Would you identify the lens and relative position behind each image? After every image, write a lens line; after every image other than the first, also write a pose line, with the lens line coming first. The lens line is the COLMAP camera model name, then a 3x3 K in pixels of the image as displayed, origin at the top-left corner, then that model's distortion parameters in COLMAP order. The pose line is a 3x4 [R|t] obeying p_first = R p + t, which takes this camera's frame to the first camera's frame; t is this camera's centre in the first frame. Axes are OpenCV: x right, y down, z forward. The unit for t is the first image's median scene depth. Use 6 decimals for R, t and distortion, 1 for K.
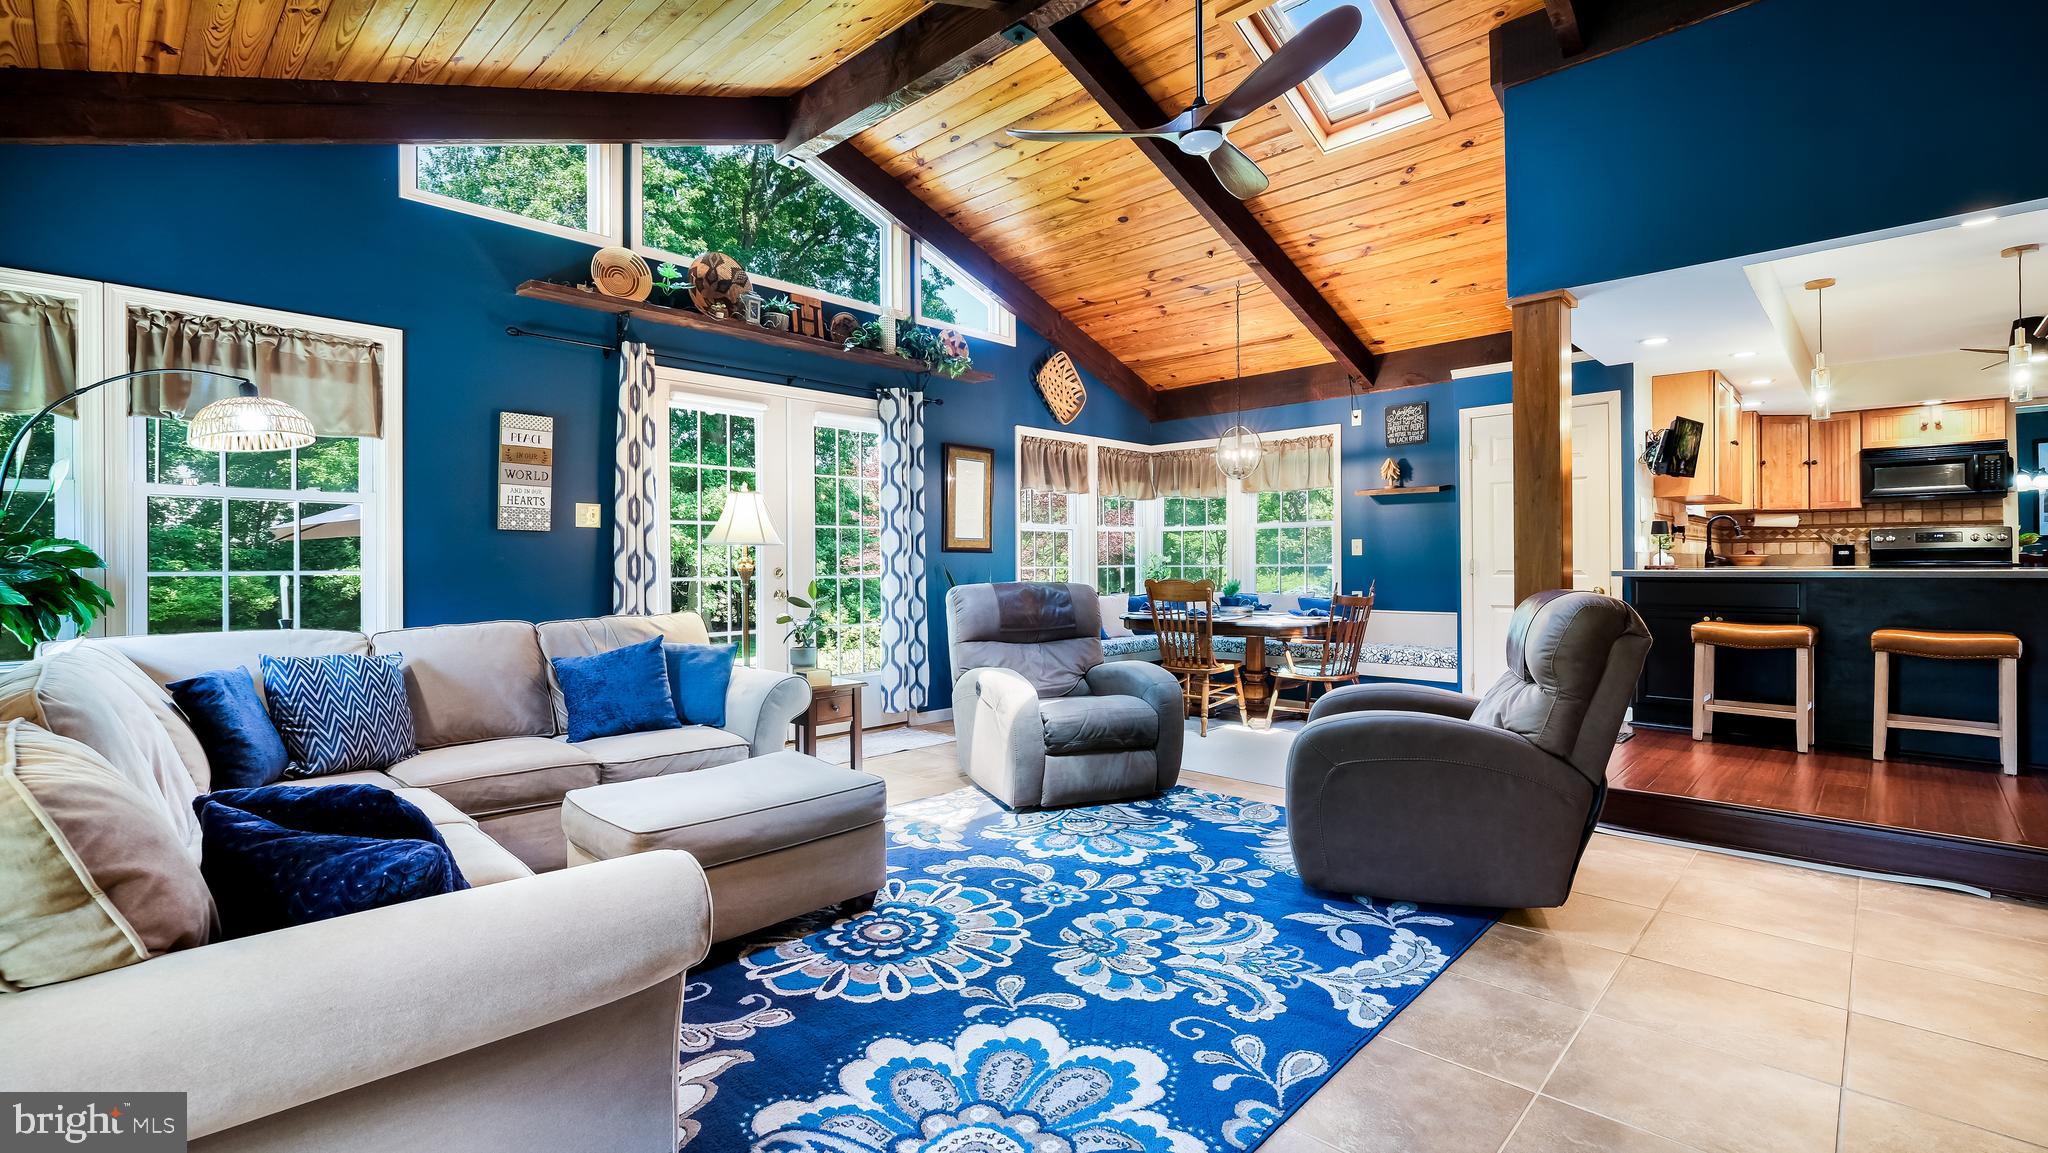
lens RADIAL K [[903.2, 0, 1013.2], [0, 903.2, 555.8], [0, 0, 1]] dist [0.001383, 0.000968]
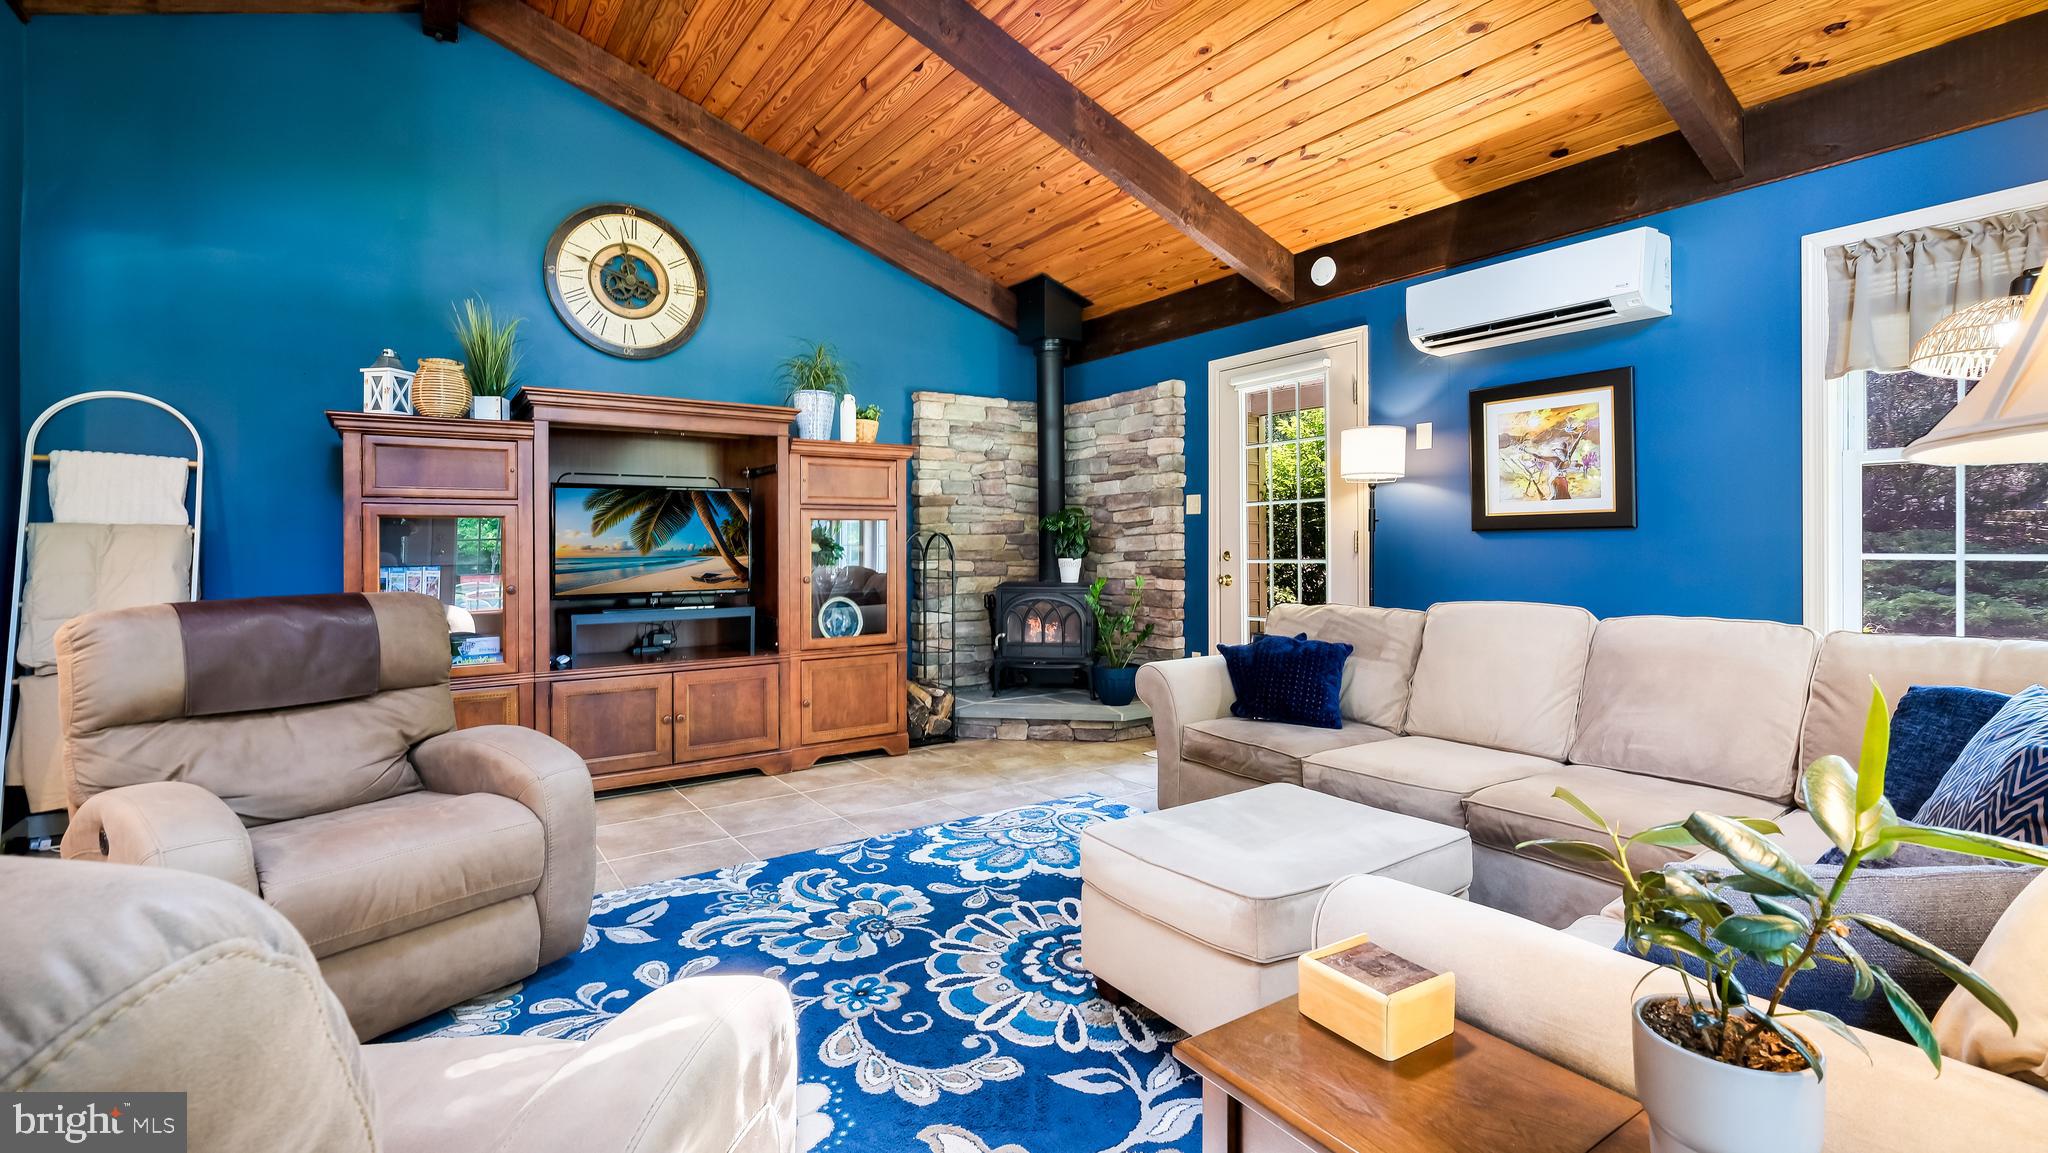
lens RADIAL K [[903.2, 0, 1013.2], [0, 903.2, 555.8], [0, 0, 1]] dist [0.001383, 0.000968]
pose [[-0.981598, 0.010100, 0.190689, -0.231671], [0.010359, 0.999946, 0.000362, 0.006587], [-0.190676, 0.002331, -0.981650, 1.751494]]
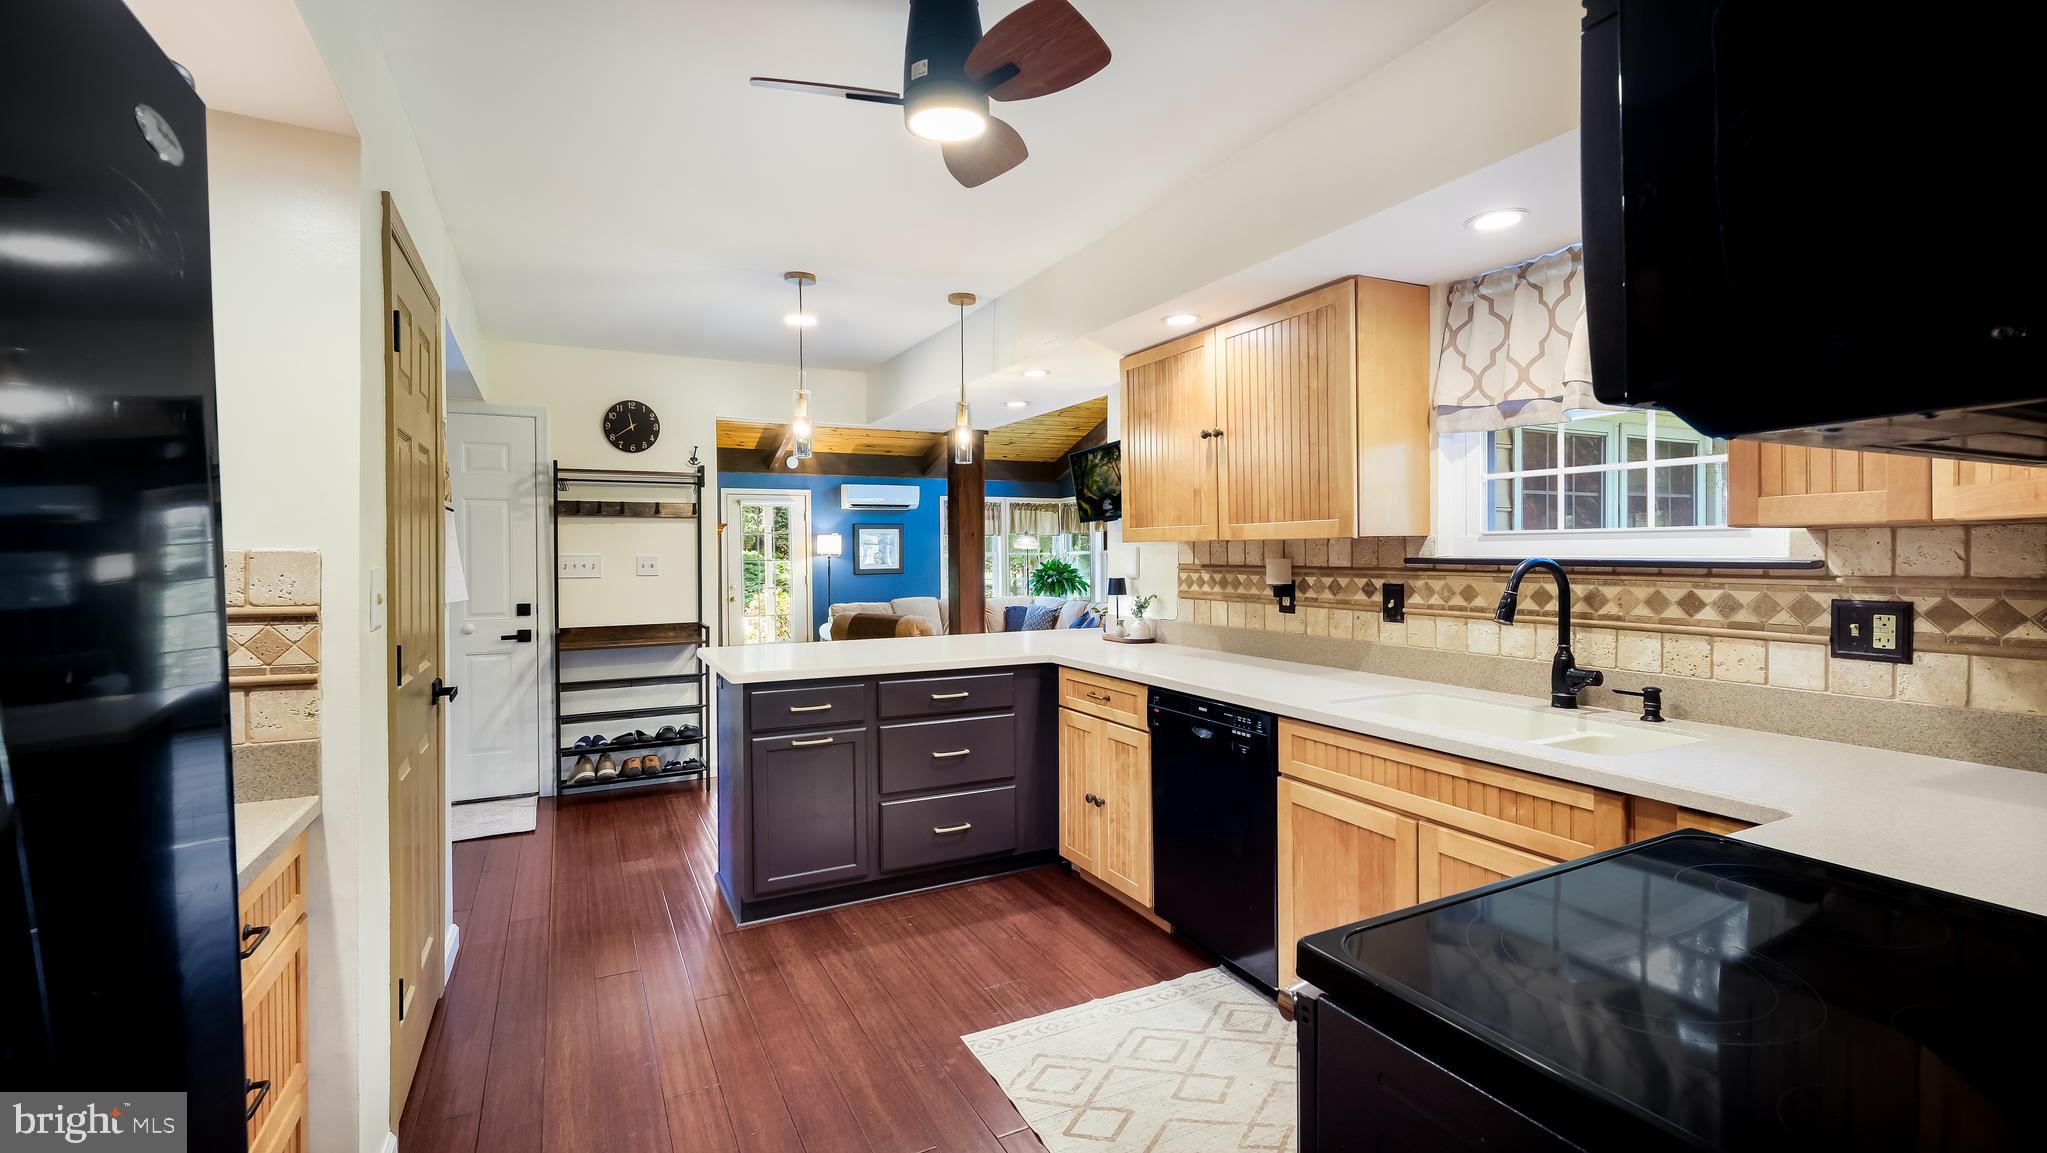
lens RADIAL K [[902.8, 0, 1012.7], [0, 902.8, 555.8], [0, 0, 1]] dist [0.001383, 0.000968]
pose [[-0.325402, 0.013106, -0.945485, 2.658898], [0.018323, 0.999804, 0.007553, -0.117355], [0.945398, -0.014866, -0.325578, 2.105565]]
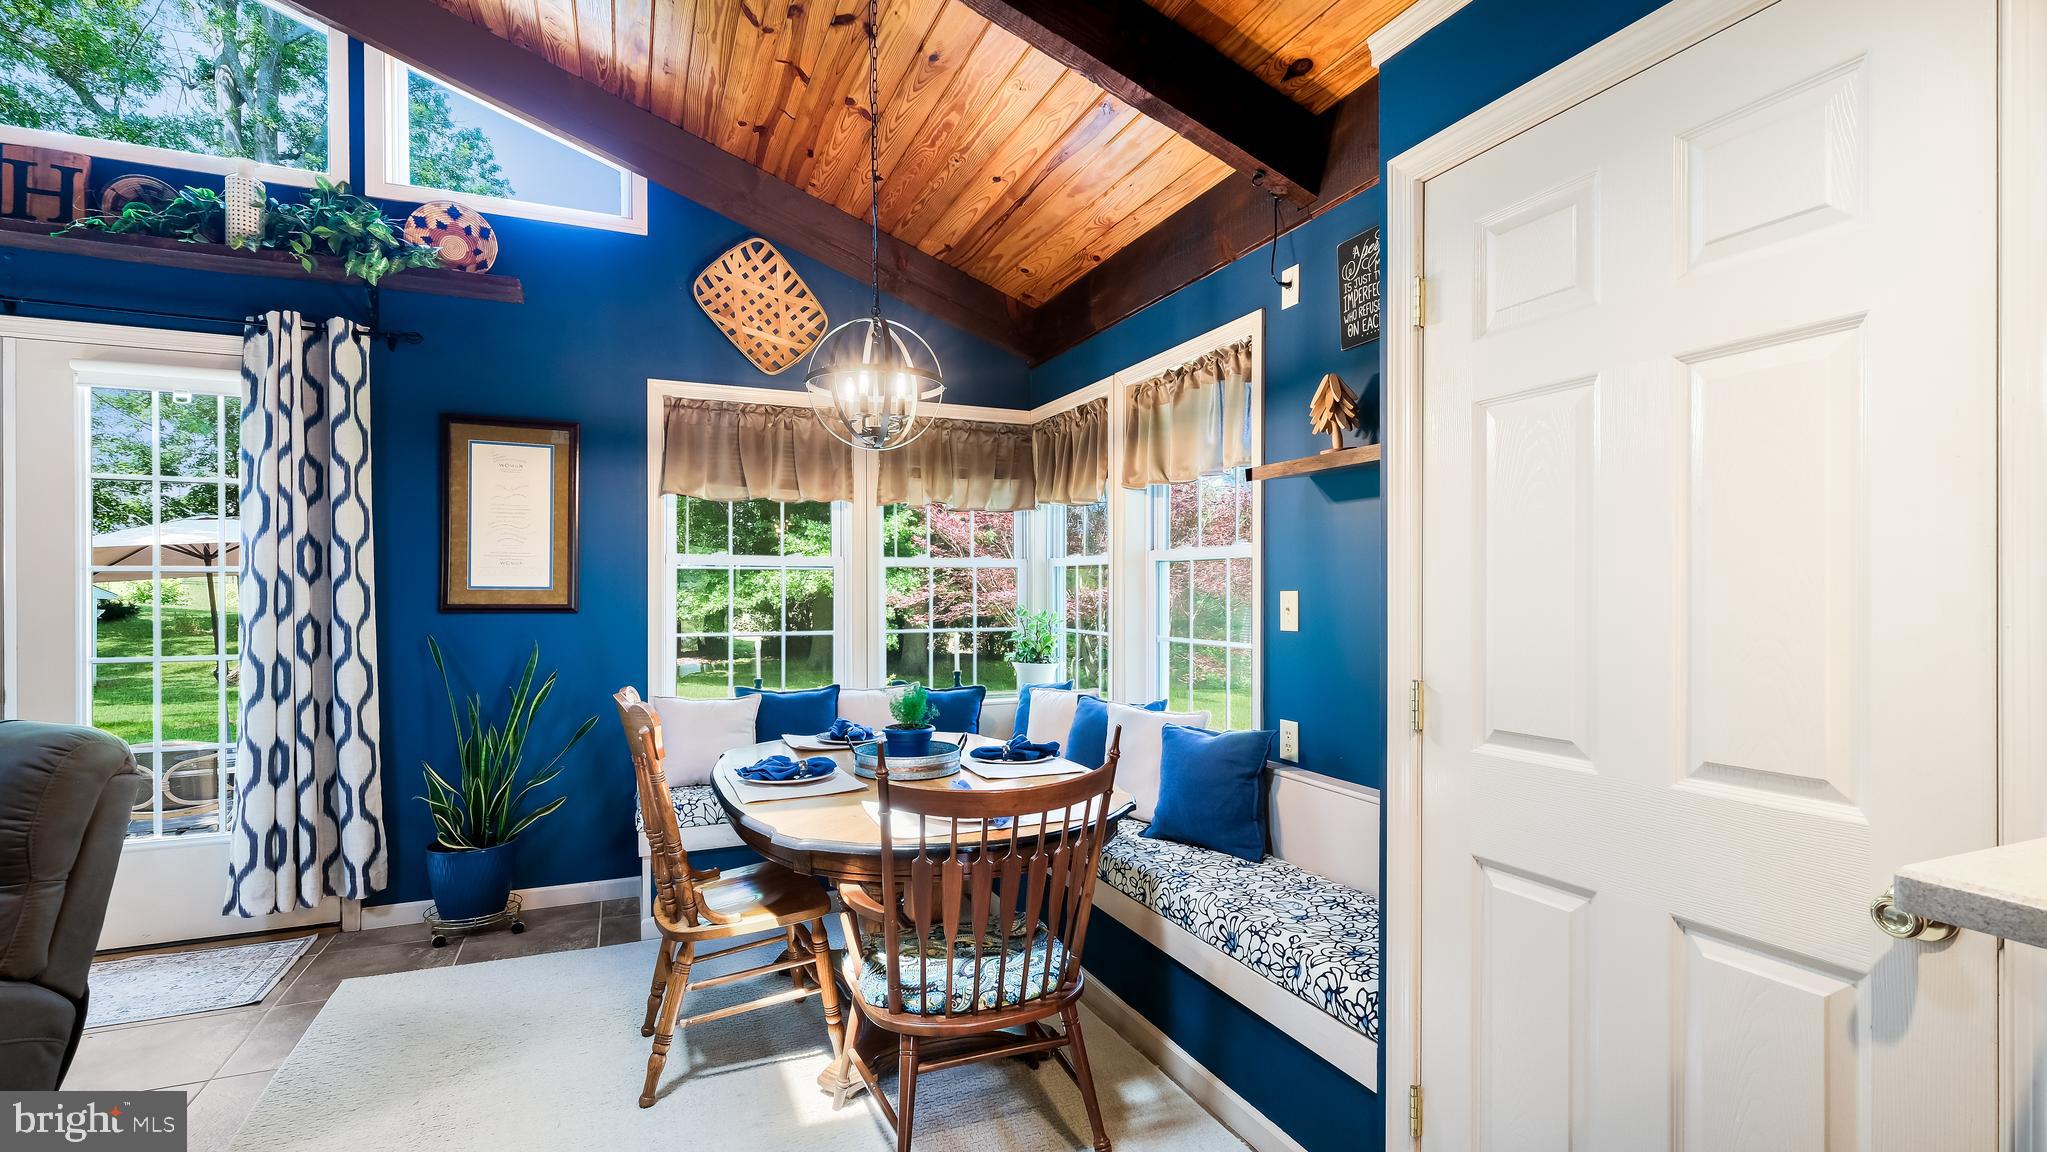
lens RADIAL K [[905.9, 0, 1018.8], [0, 905.9, 588.9], [0, 0, 1]] dist [0.001498, -0.000161]
pose [[0.922900, 0.004393, -0.385014, 0.992337], [-0.001829, 0.999974, 0.007026, -0.051963], [0.385034, -0.005780, 0.922884, 1.366437]]
